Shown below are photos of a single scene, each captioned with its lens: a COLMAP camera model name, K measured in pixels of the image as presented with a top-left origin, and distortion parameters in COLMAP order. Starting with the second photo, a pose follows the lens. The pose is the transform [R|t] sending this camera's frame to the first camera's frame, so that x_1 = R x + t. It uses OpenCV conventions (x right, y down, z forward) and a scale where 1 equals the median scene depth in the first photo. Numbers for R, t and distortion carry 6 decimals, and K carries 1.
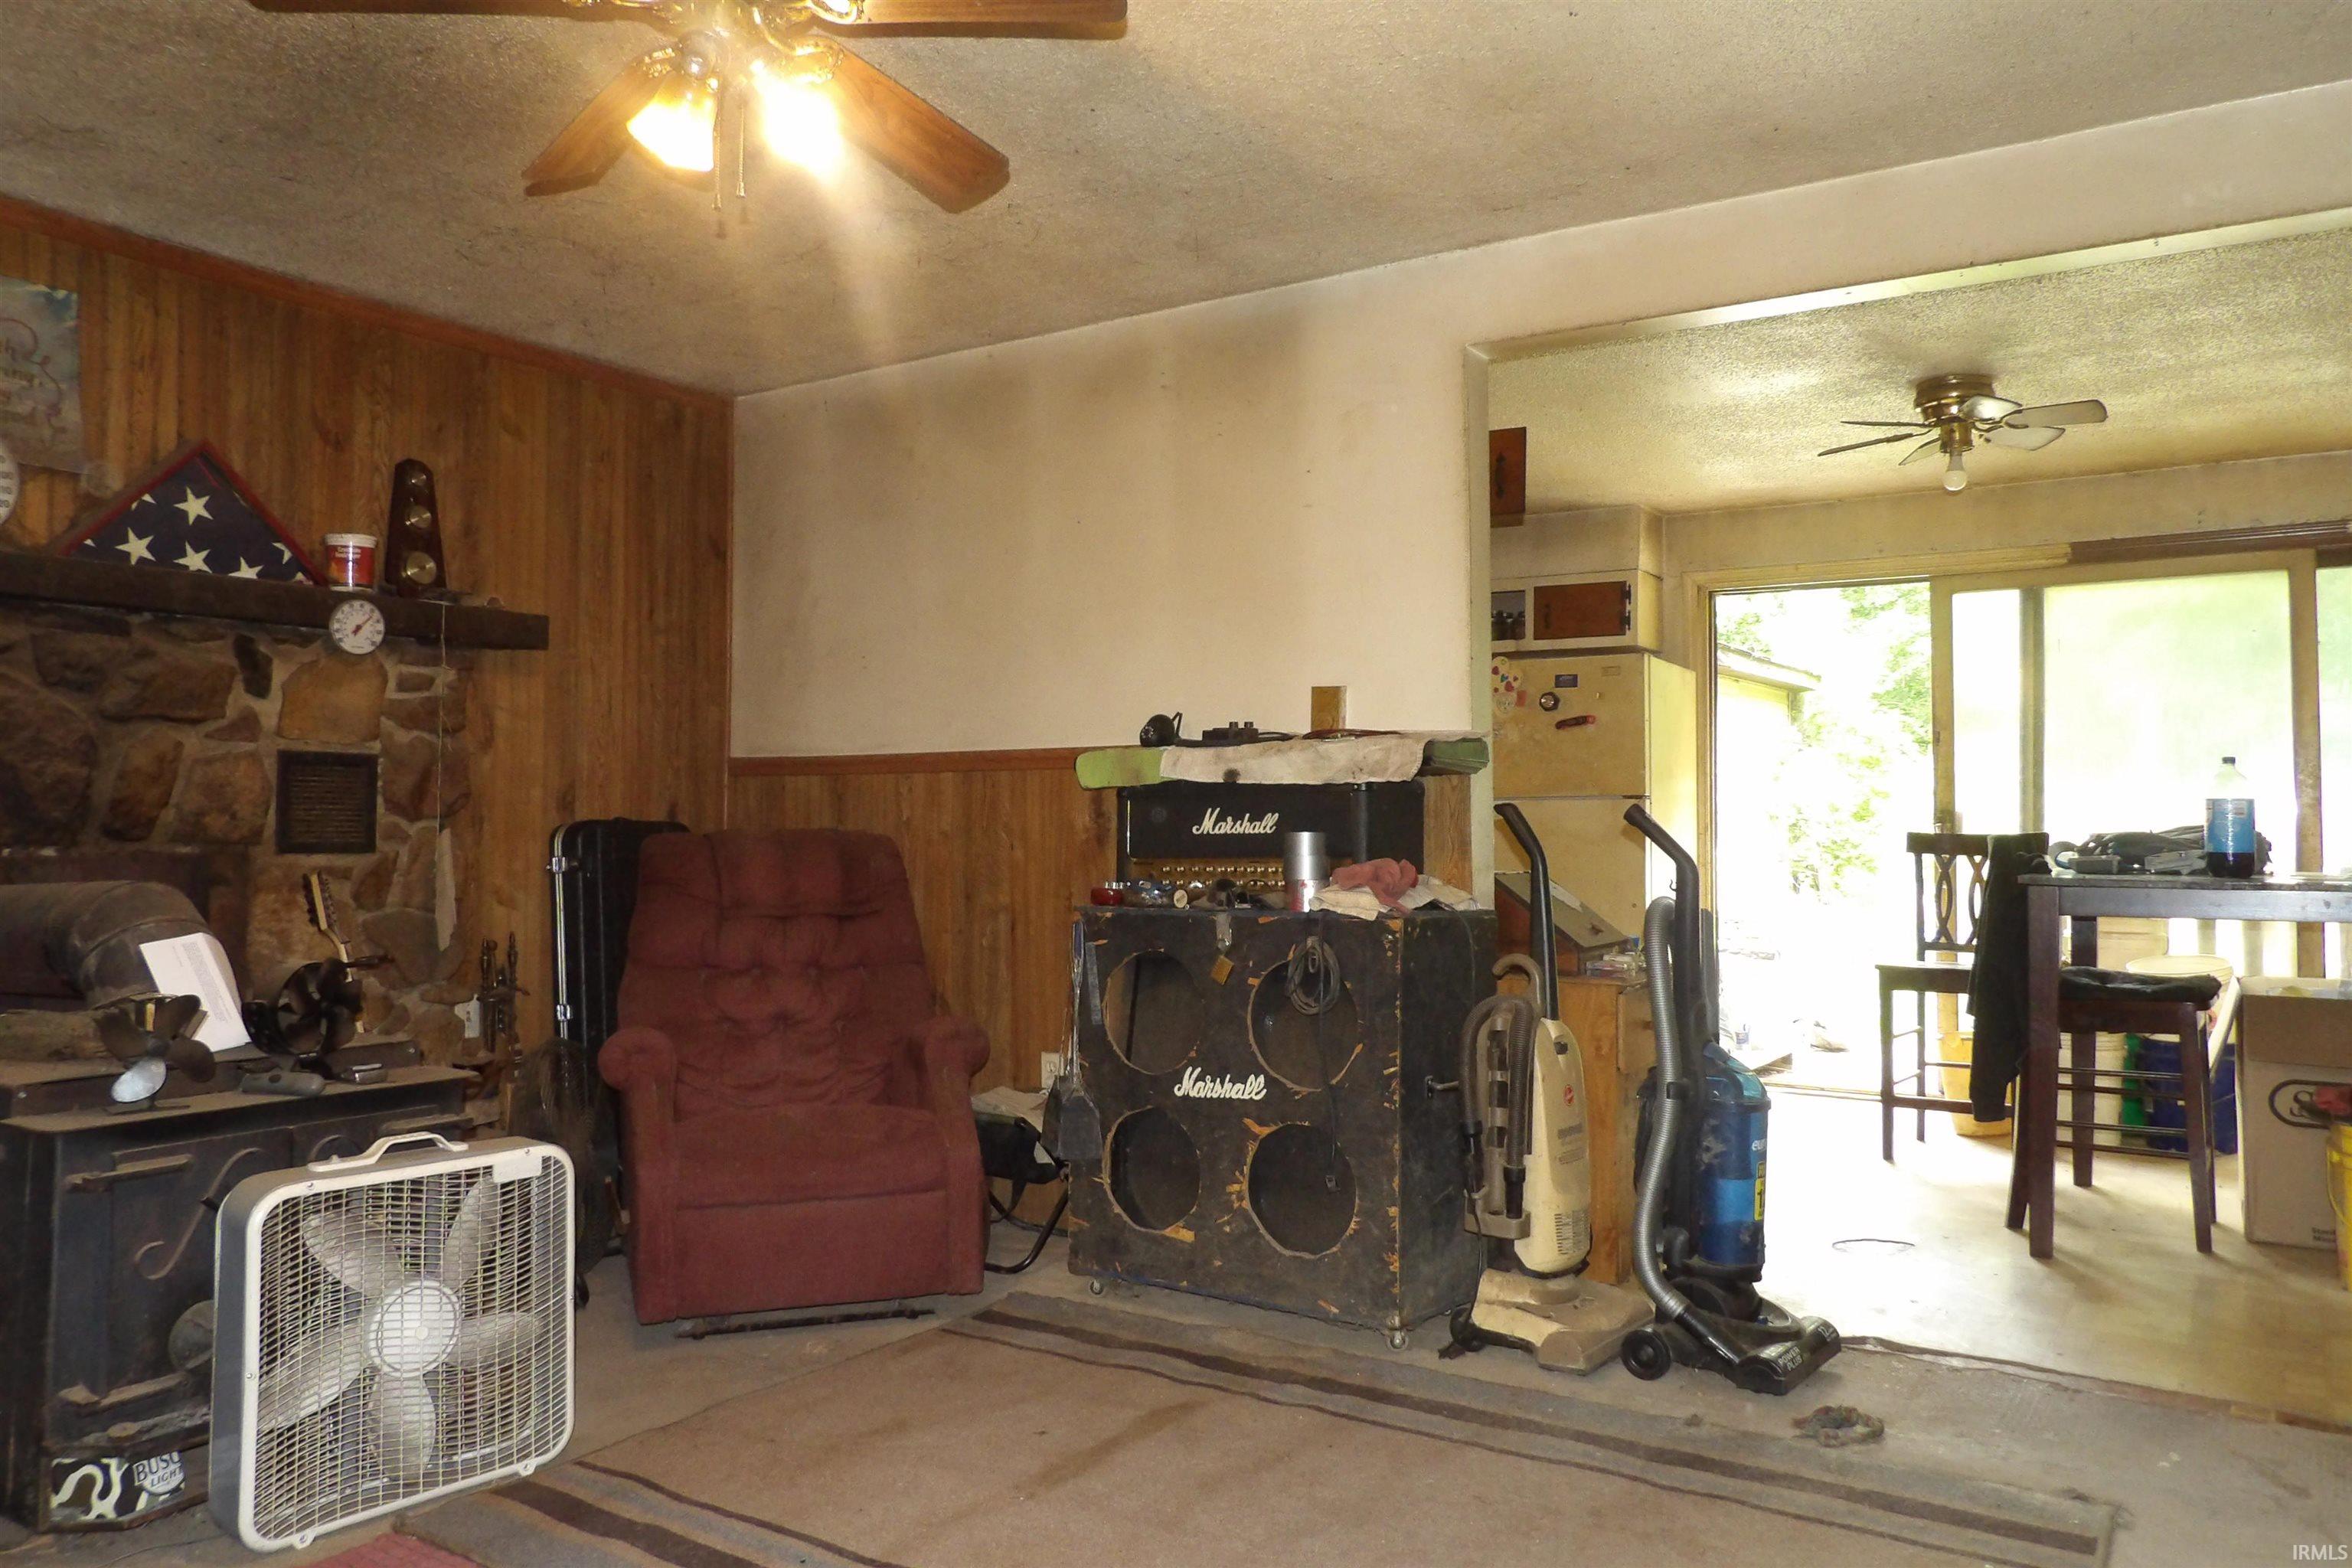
lens RADIAL K [[1700.7, 0, 1177.3], [0, 1700.7, 772.9], [0, 0, 1]] dist [-0.038759, 0.058977]
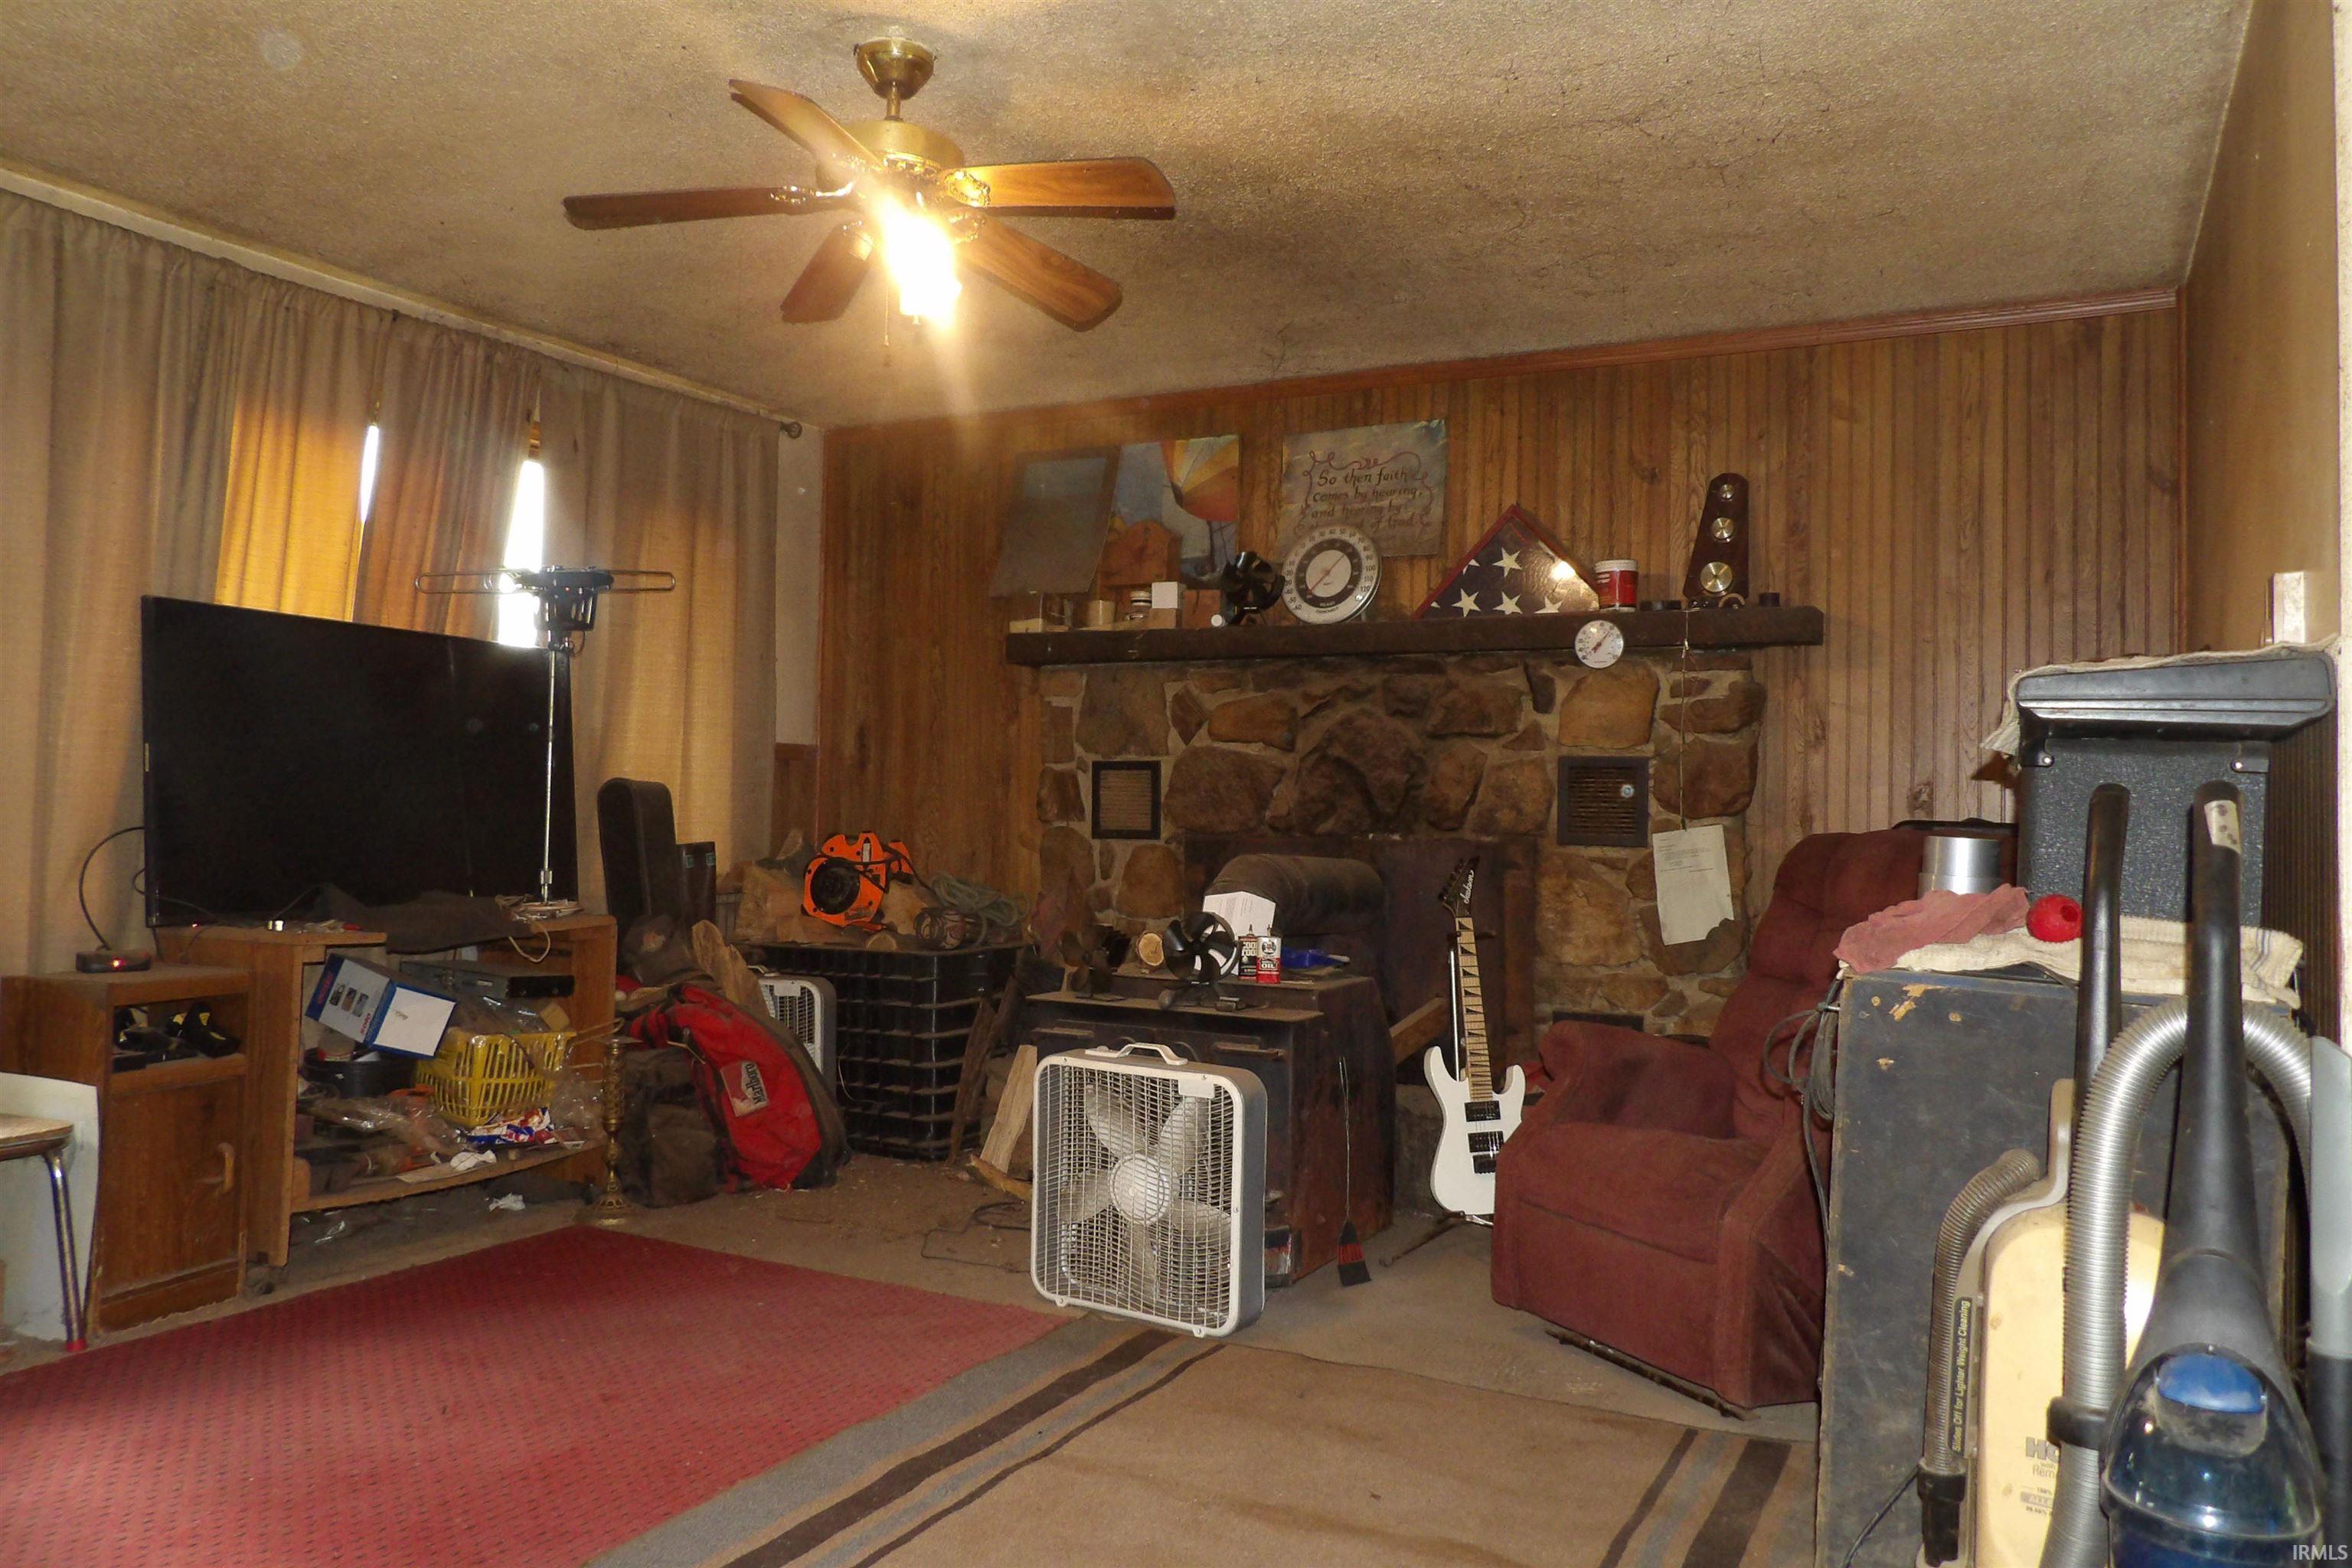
lens RADIAL K [[1700.7, 0, 1182.4], [0, 1700.7, 780.2], [0, 0, 1]] dist [-0.038759, 0.058977]
pose [[0.096575, -0.020654, -0.995111, 0.657961], [0.011721, 0.999739, -0.019613, 0.024619], [0.995257, -0.009770, 0.096792, 0.669940]]
